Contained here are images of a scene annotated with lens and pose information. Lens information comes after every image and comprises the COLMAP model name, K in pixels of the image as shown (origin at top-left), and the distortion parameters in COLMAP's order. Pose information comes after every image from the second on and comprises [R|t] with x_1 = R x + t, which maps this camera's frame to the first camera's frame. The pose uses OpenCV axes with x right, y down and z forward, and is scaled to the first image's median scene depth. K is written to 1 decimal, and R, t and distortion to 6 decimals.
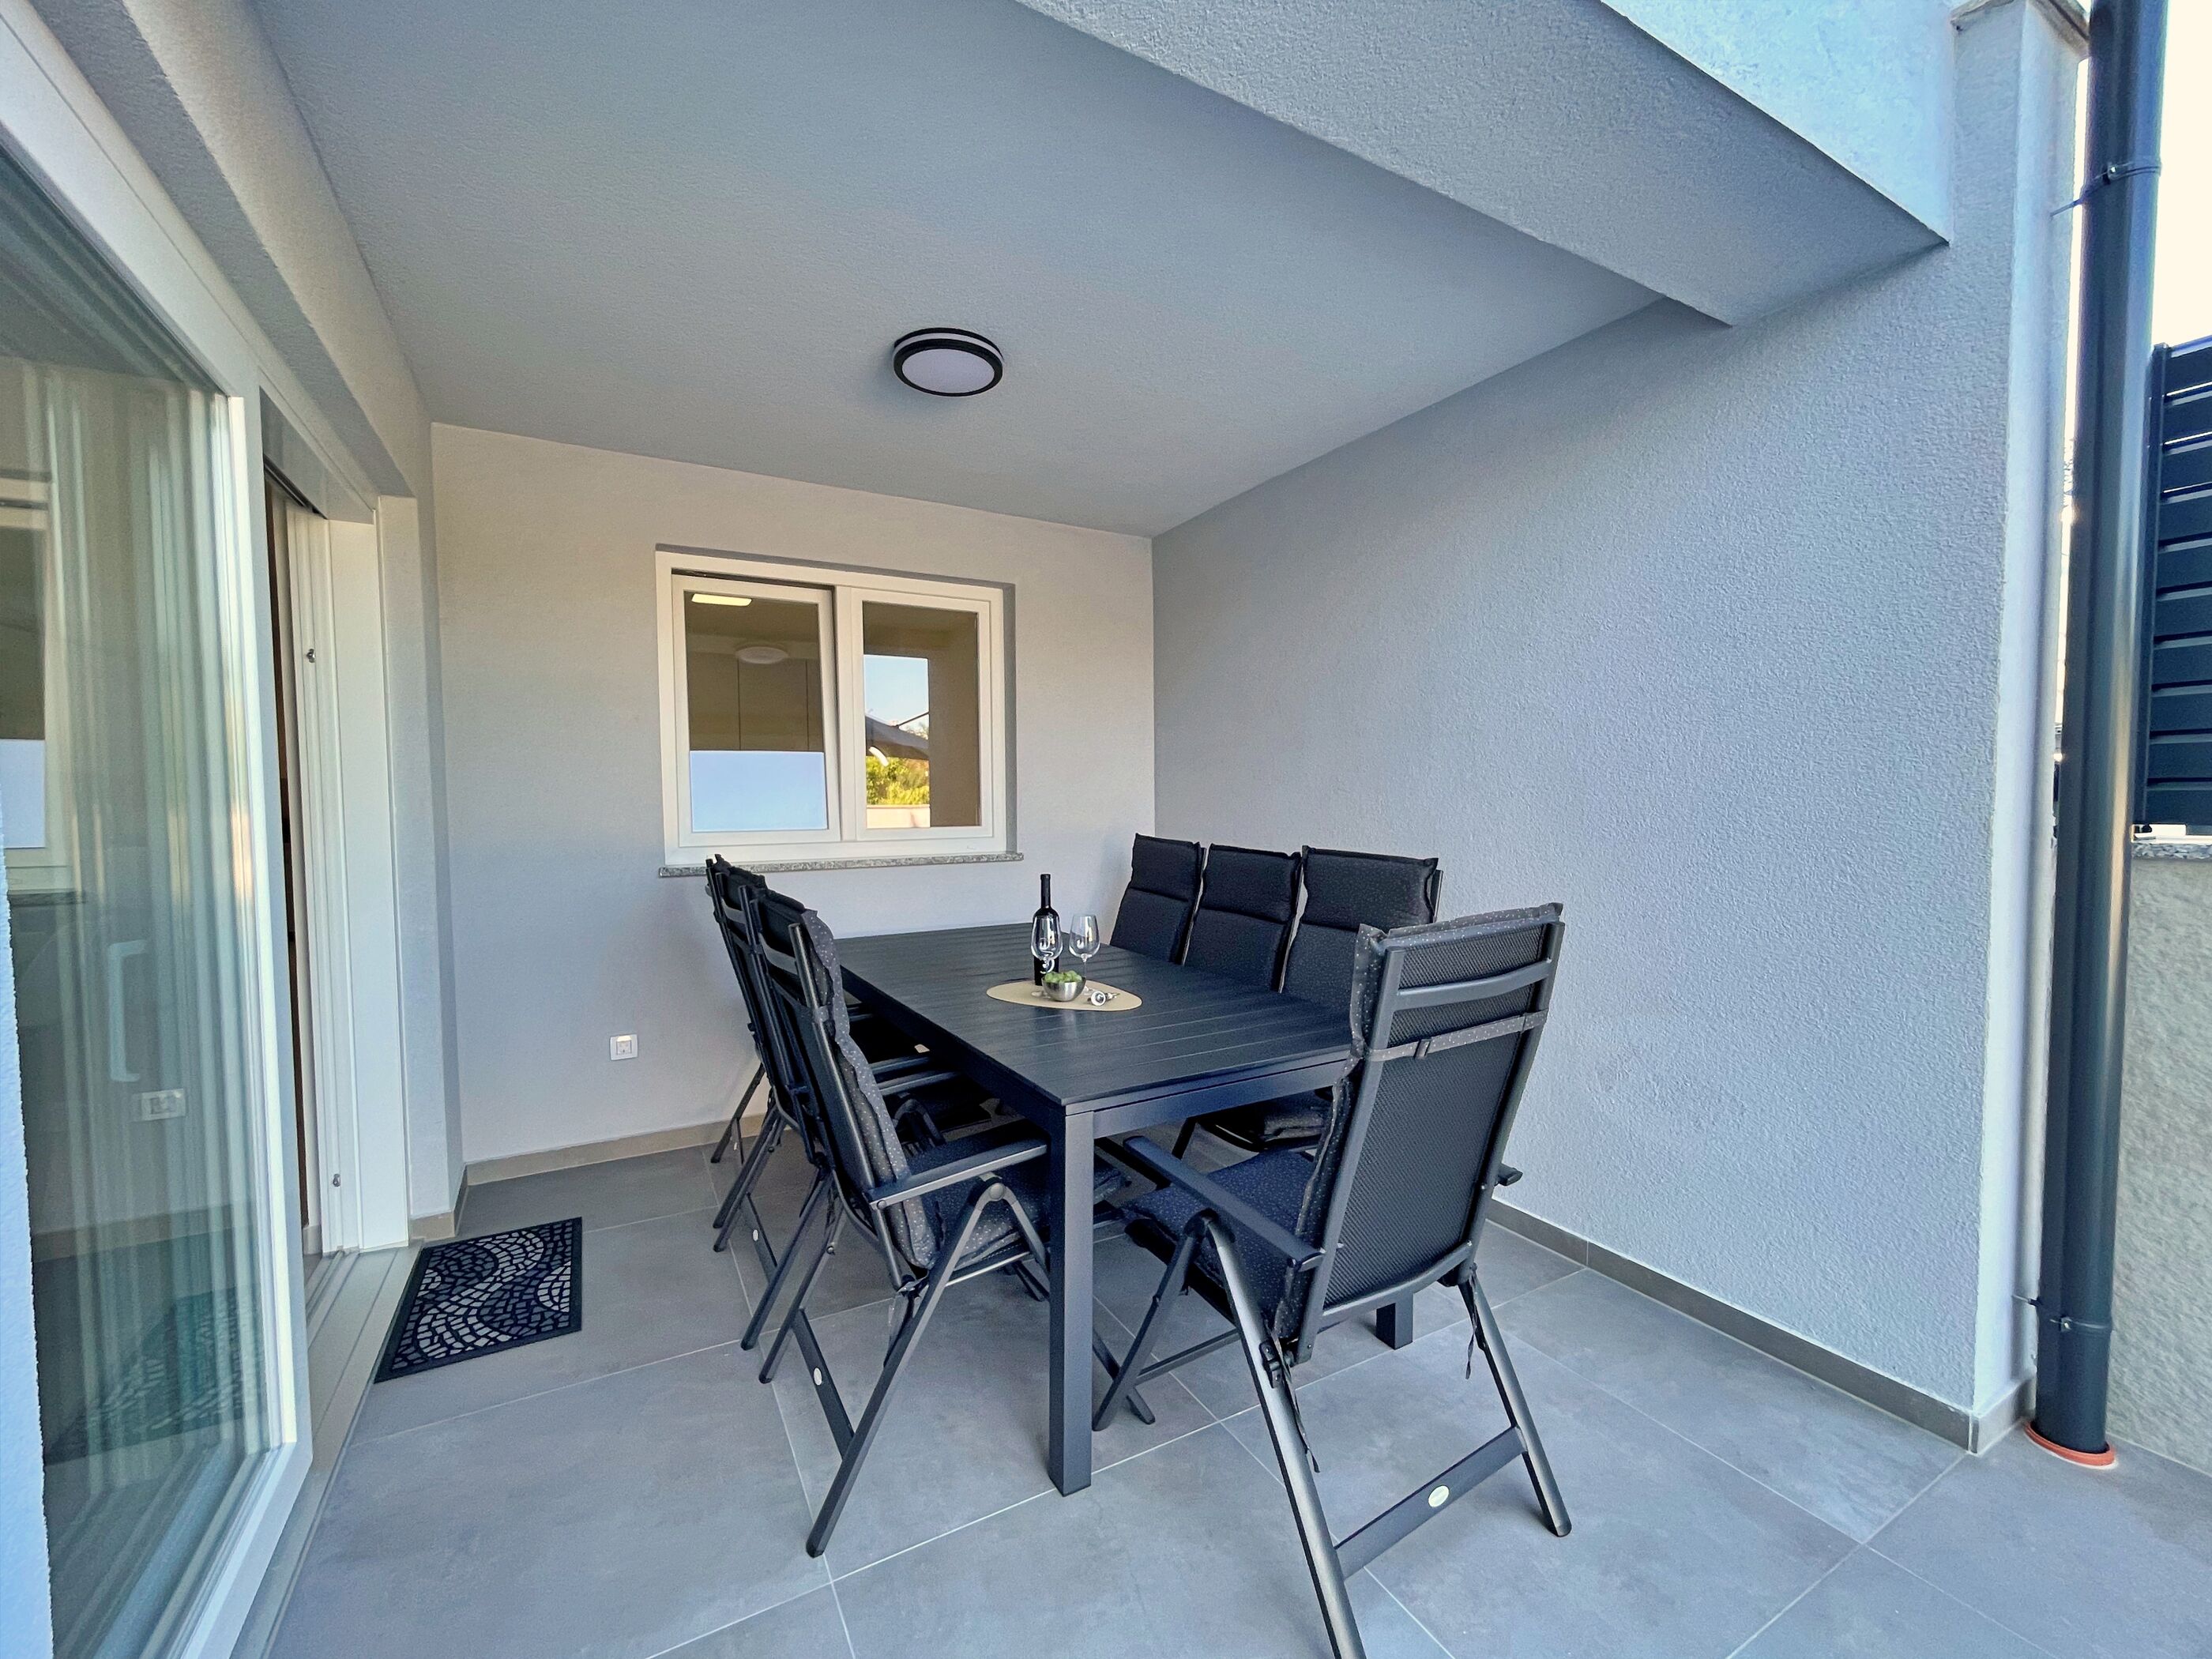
lens RADIAL K [[900.2, 0, 1108.2], [0, 900.2, 830.8], [0, 0, 1]] dist [-0.018581, 0.000278]
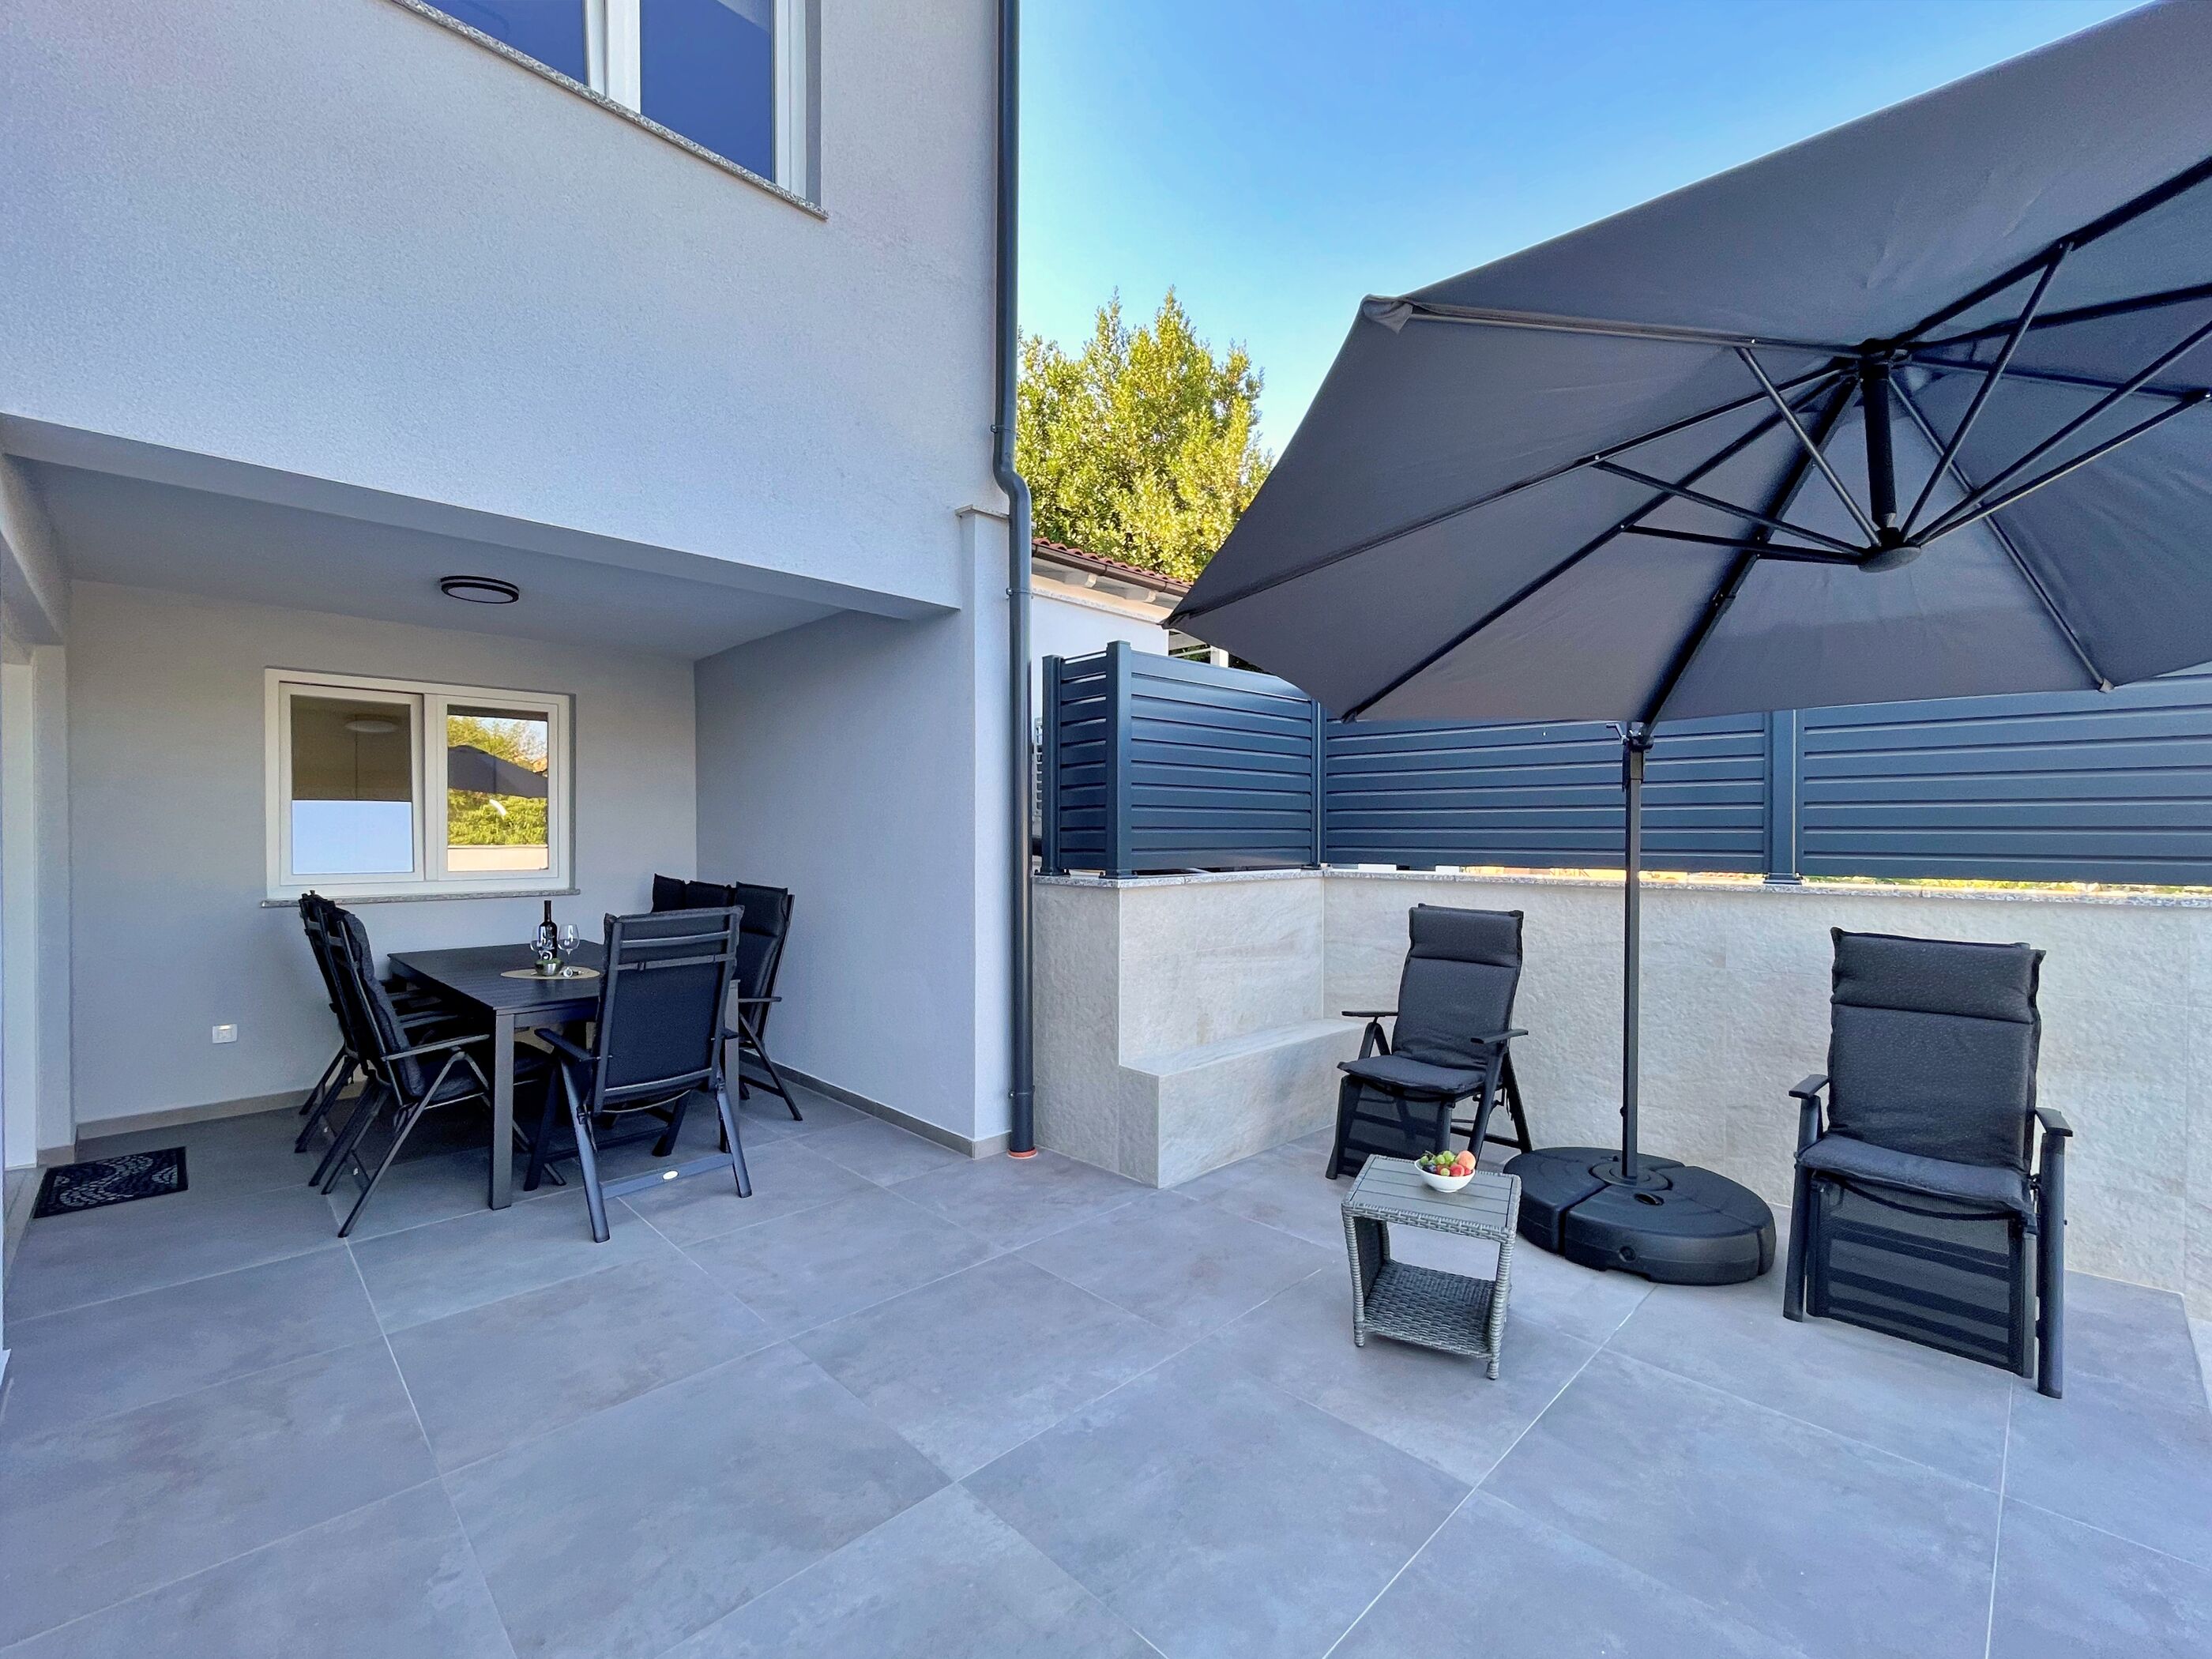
lens RADIAL K [[913.9, 0, 1084.4], [0, 913.9, 833.9], [0, 0, 1]] dist [-0.001289, 0.000216]
pose [[0.963688, 0.009105, 0.266877, 0.458637], [0.001330, 0.999242, -0.038895, -0.007402], [-0.267029, 0.037837, 0.962945, -0.926413]]
